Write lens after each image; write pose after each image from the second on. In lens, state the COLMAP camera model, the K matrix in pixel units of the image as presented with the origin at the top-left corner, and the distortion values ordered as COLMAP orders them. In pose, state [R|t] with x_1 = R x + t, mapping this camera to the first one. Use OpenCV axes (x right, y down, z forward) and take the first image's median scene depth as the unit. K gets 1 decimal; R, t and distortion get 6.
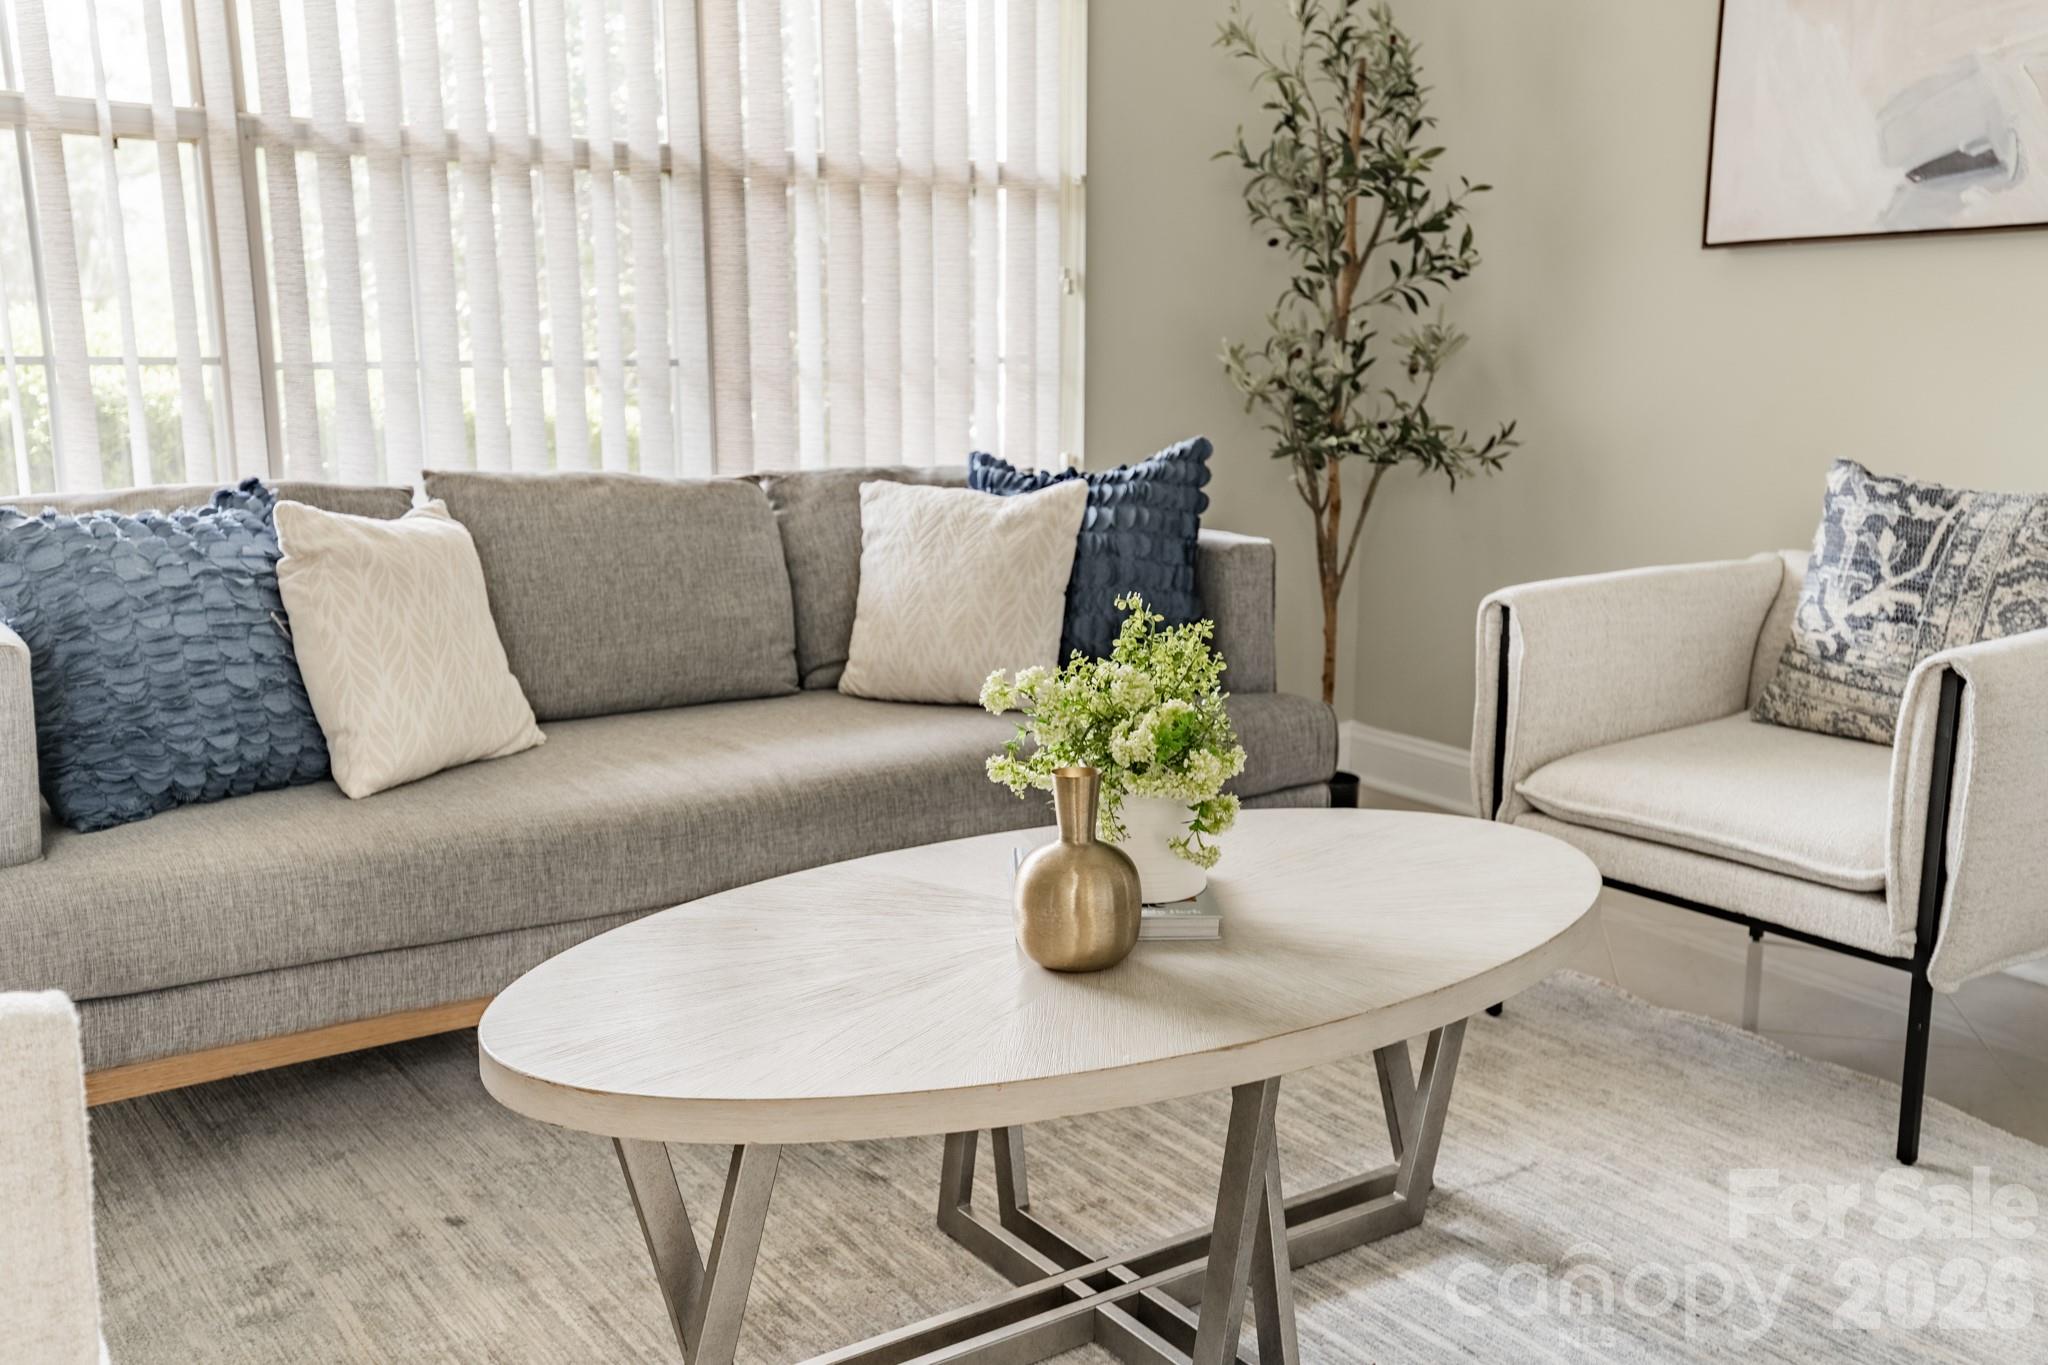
lens RADIAL K [[1943.9, 0, 1030.3], [0, 1943.9, 688.8], [0, 0, 1]] dist [0.087595, 0.094641]
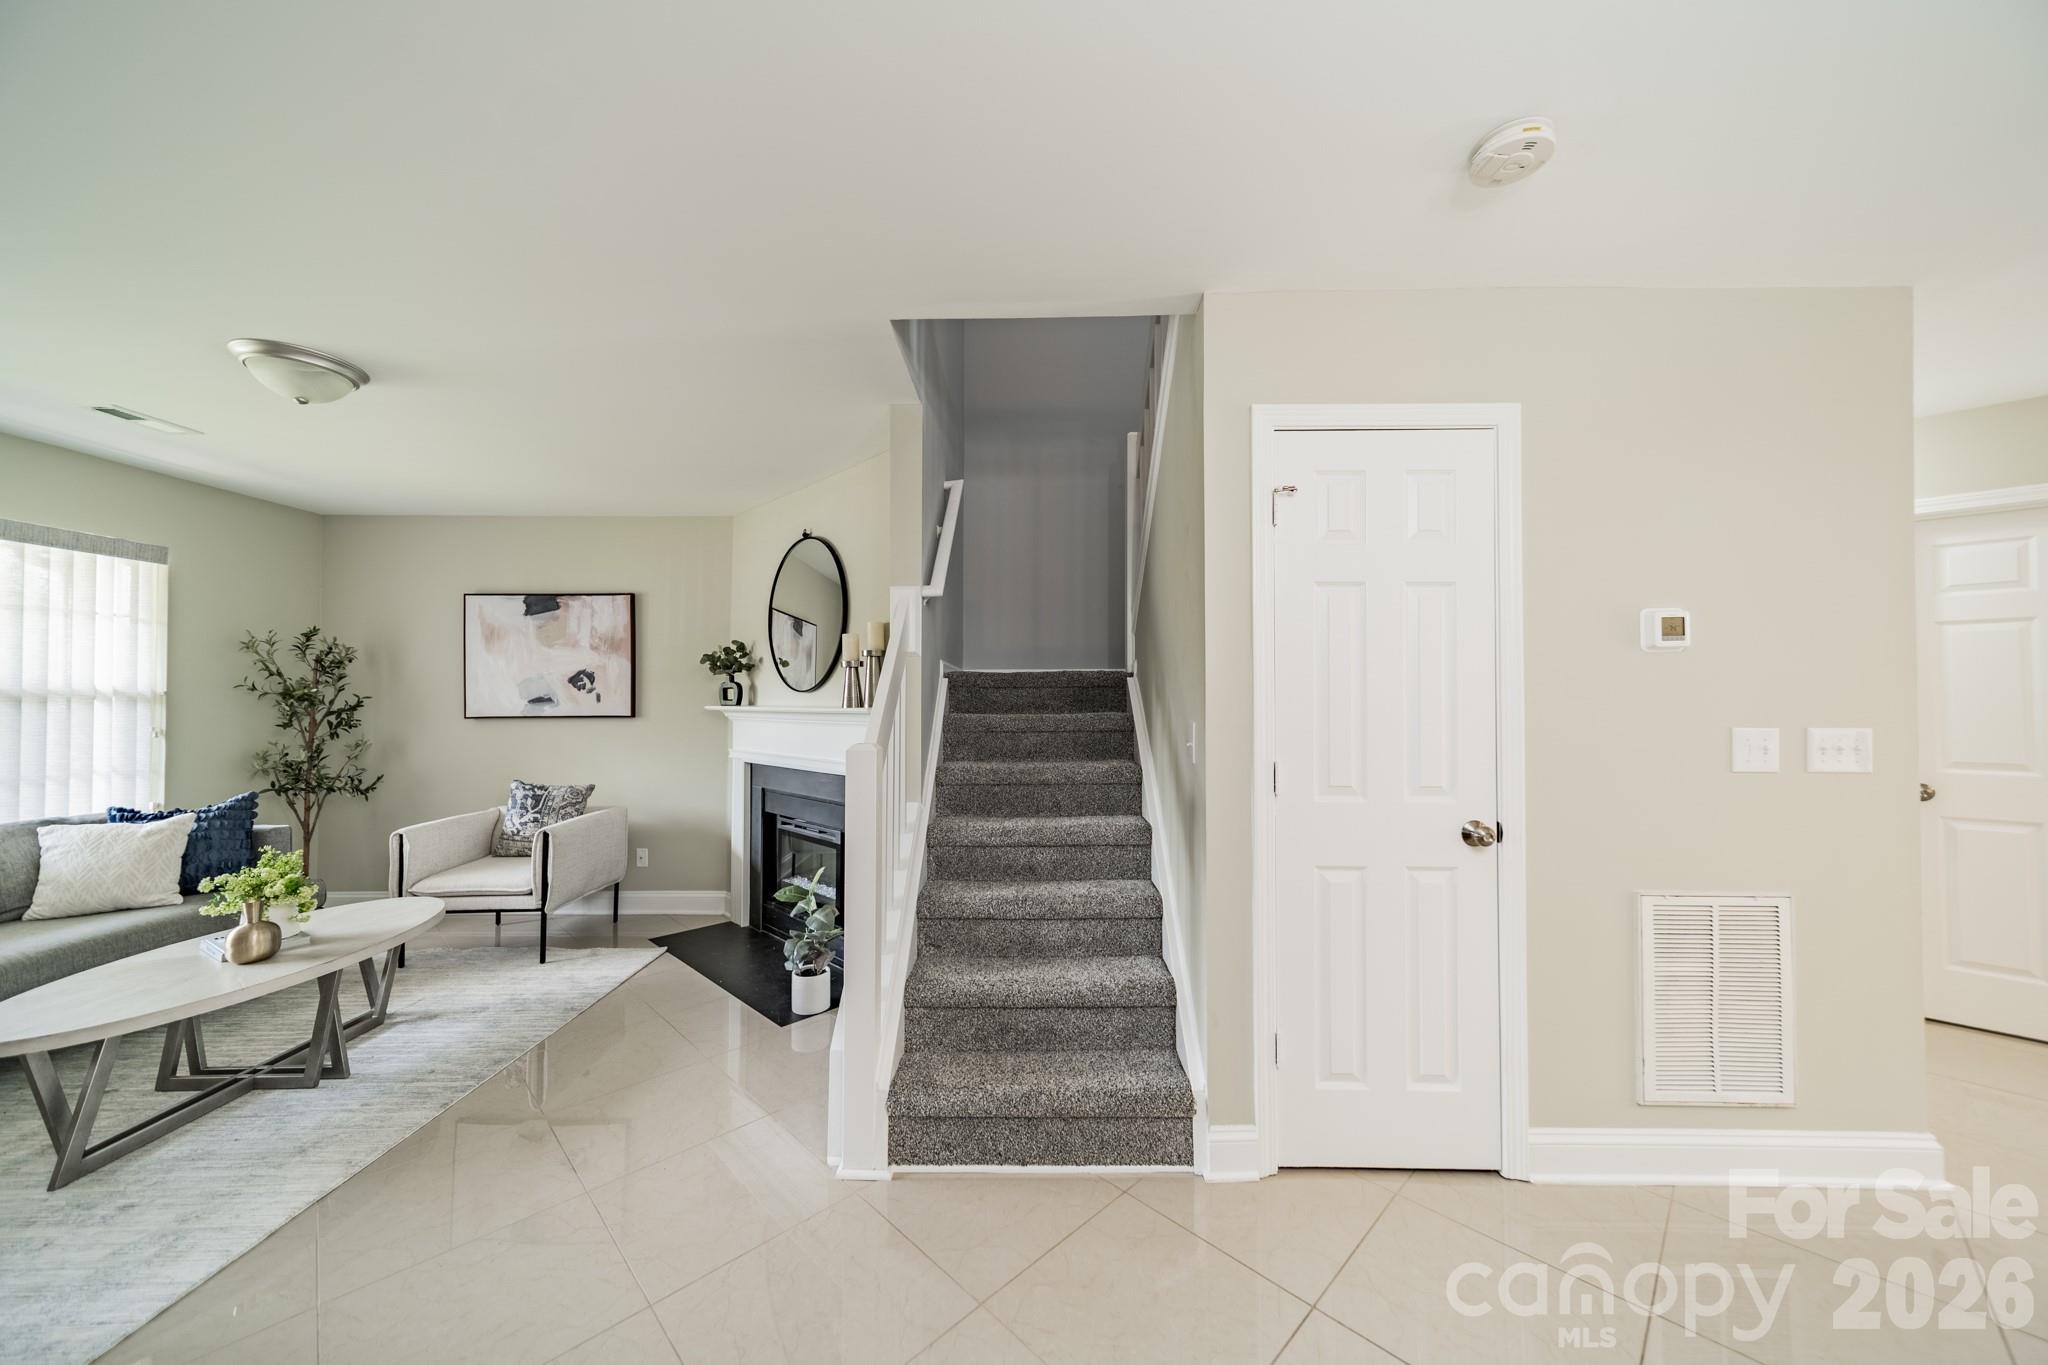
lens RADIAL K [[720.2, 0, 1025.4], [0, 720.2, 688.0], [0, 0, 1]] dist [0.010014, -0.000051]
pose [[0.555974, 0.010289, 0.831136, -0.184515], [0.160996, 0.979654, -0.119824, 0.030740], [-0.815459, 0.200429, 0.543006, -0.547424]]
